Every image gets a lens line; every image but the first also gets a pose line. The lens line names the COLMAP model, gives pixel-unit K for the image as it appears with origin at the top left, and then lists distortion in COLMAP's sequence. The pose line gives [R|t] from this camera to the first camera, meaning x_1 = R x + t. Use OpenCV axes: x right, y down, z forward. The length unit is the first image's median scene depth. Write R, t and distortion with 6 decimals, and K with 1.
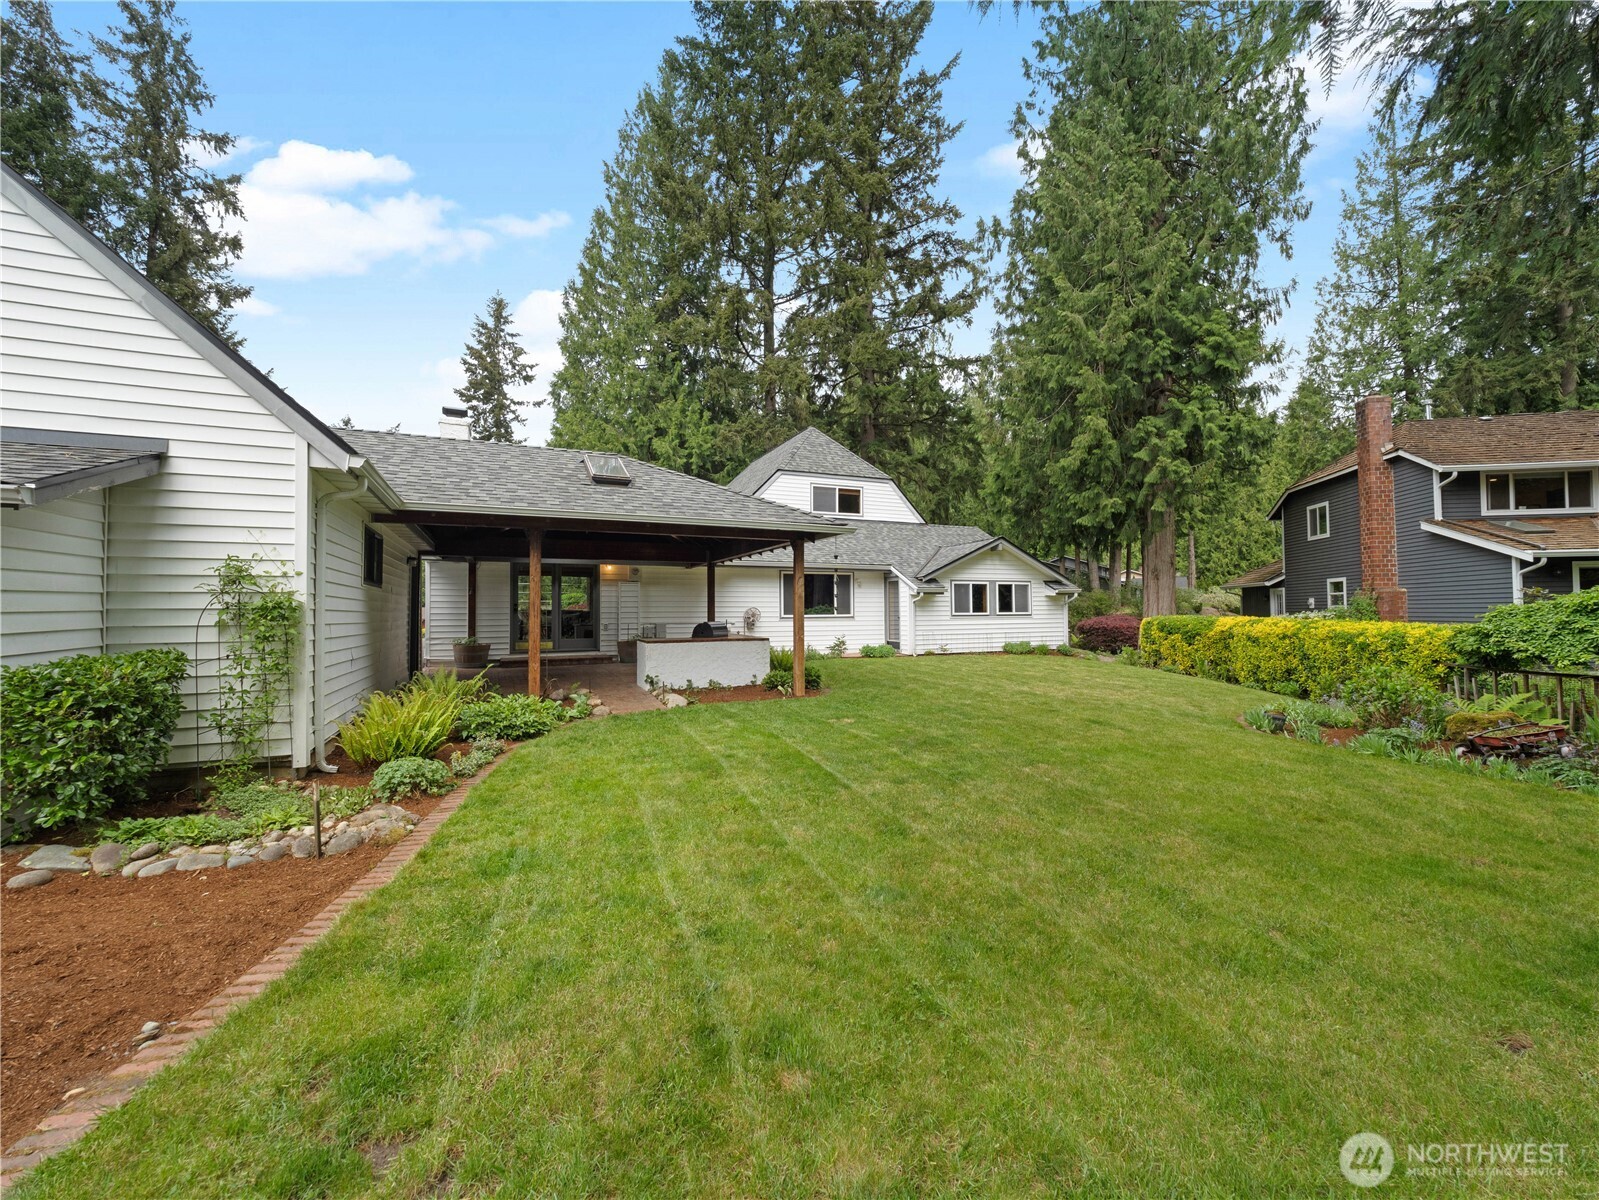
lens RADIAL K [[659.3, 0, 799.5], [0, 659.3, 600.0], [0, 0, 1]] dist [0.000091, 0.000001]
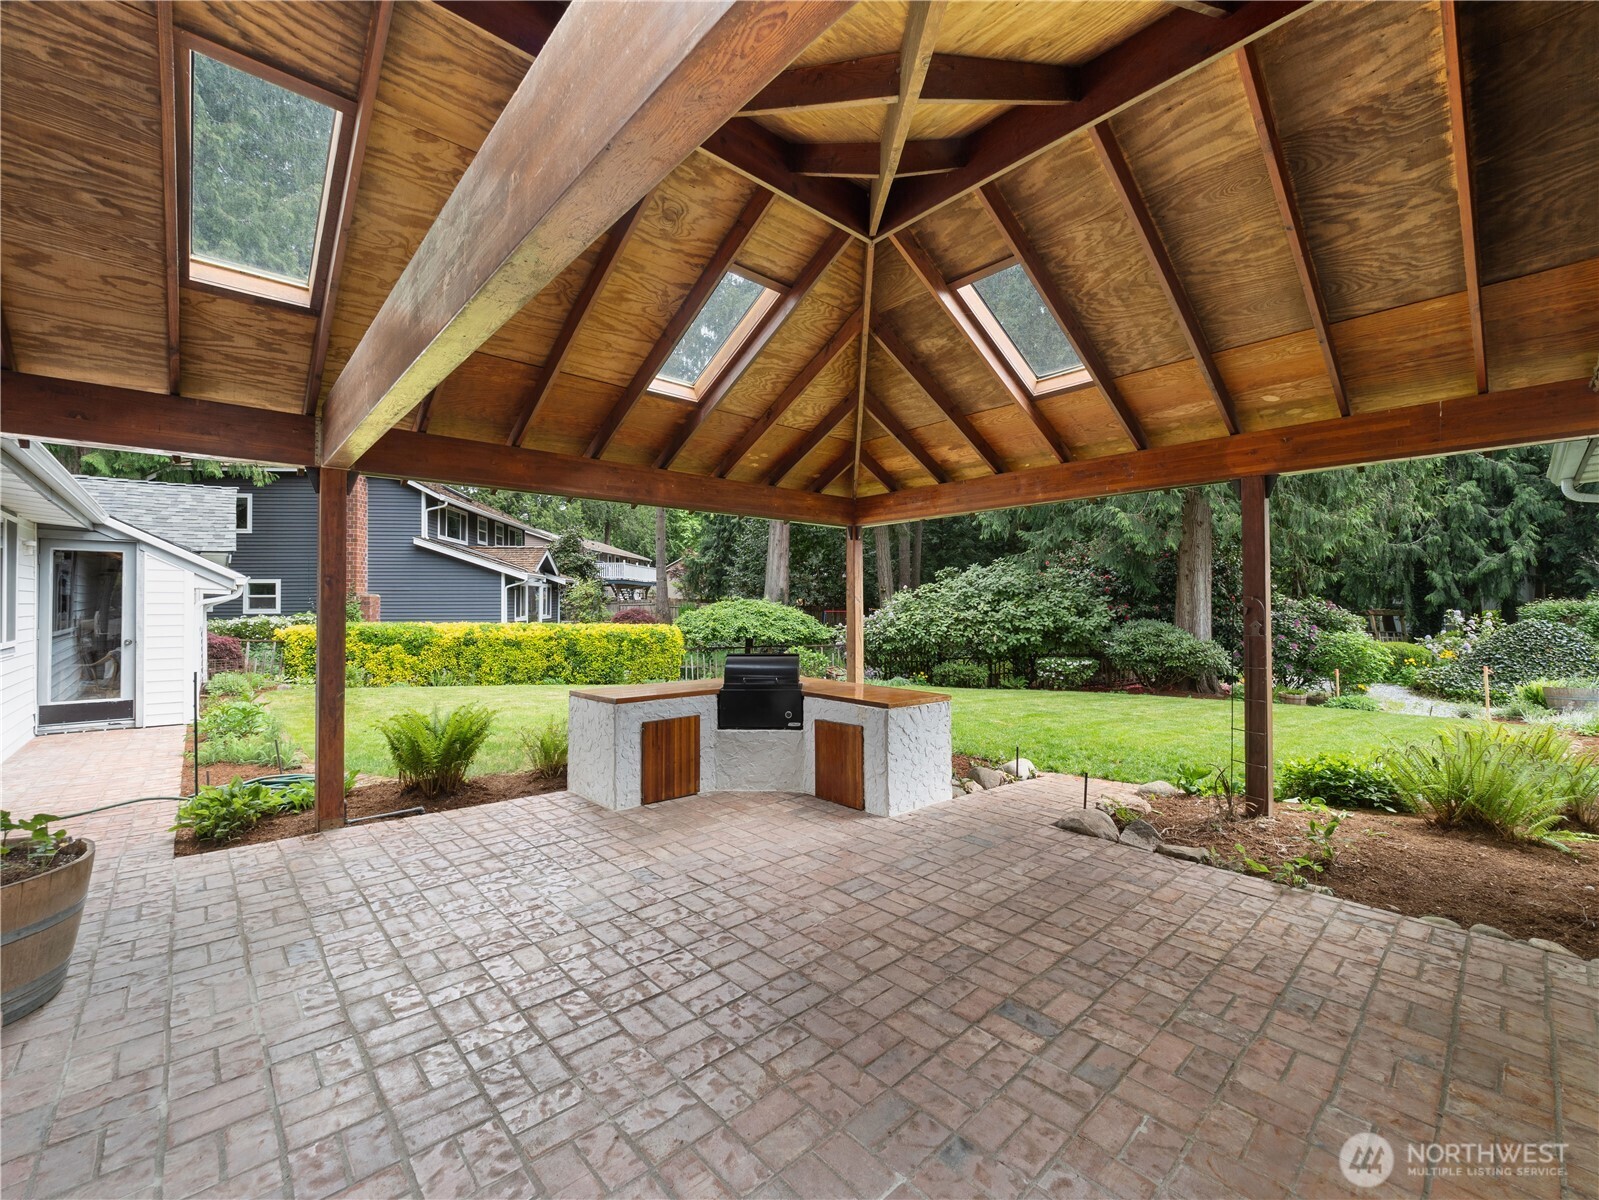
lens RADIAL K [[659.3, 0, 799.5], [0, 659.3, 600.0], [0, 0, 1]] dist [0.000091, 0.000001]
pose [[-0.333426, 0.008043, 0.942742, -0.456323], [-0.016028, 0.999771, -0.014198, -0.002185], [-0.942640, -0.019844, -0.333221, 0.915704]]
